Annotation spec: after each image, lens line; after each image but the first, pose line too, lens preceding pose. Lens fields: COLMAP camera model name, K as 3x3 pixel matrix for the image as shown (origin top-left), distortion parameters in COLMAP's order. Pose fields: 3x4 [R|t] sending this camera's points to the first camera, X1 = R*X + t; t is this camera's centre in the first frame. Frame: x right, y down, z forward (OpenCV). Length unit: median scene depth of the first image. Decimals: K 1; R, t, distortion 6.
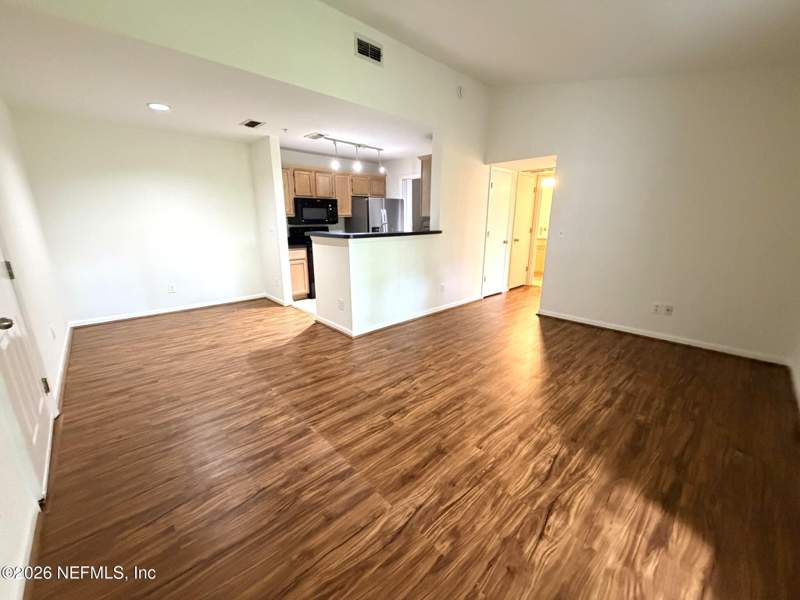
lens RADIAL K [[320.2, 0, 399.4], [0, 320.2, 301.4], [0, 0, 1]] dist [0.003334, 0.000014]
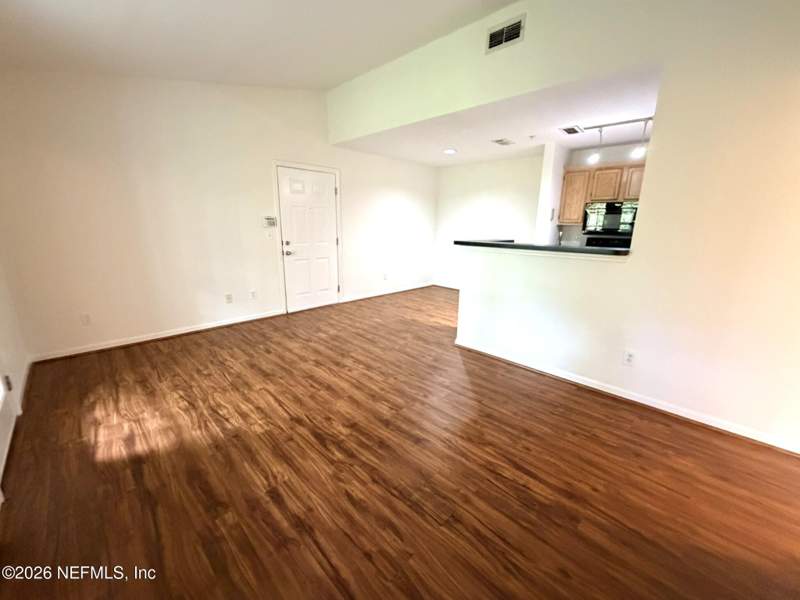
lens RADIAL K [[320.2, 0, 395.1], [0, 320.2, 302.2], [0, 0, 1]] dist [0.003334, 0.000014]
pose [[0.031594, 0.240298, -0.970185, 1.346406], [-0.269620, 0.936735, 0.223233, -0.311657], [0.962448, 0.254529, 0.094384, 1.189799]]
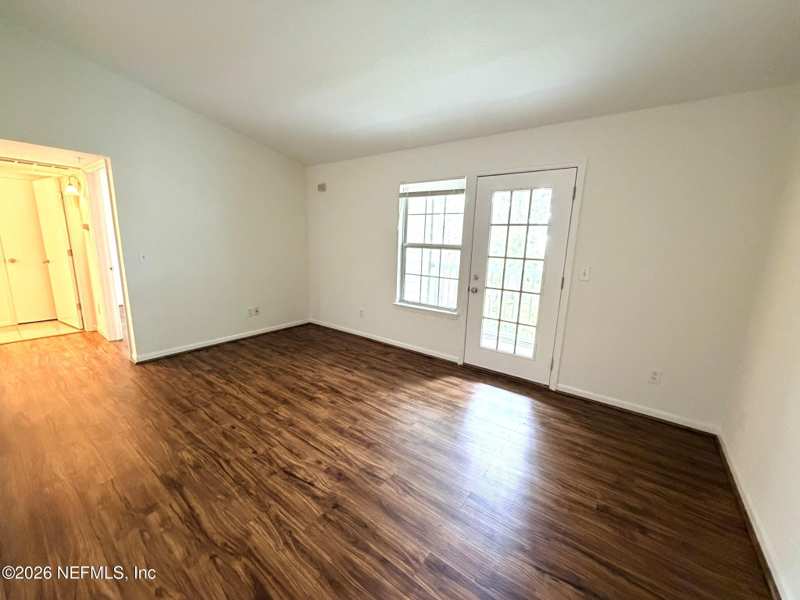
lens RADIAL K [[320.2, 0, 394.8], [0, 320.2, 302.0], [0, 0, 1]] dist [0.003334, 0.000014]
pose [[-0.164873, -0.195178, 0.966810, -0.803063], [0.220579, 0.948101, 0.229017, -0.291130], [-0.961333, 0.251017, -0.113264, 0.978297]]
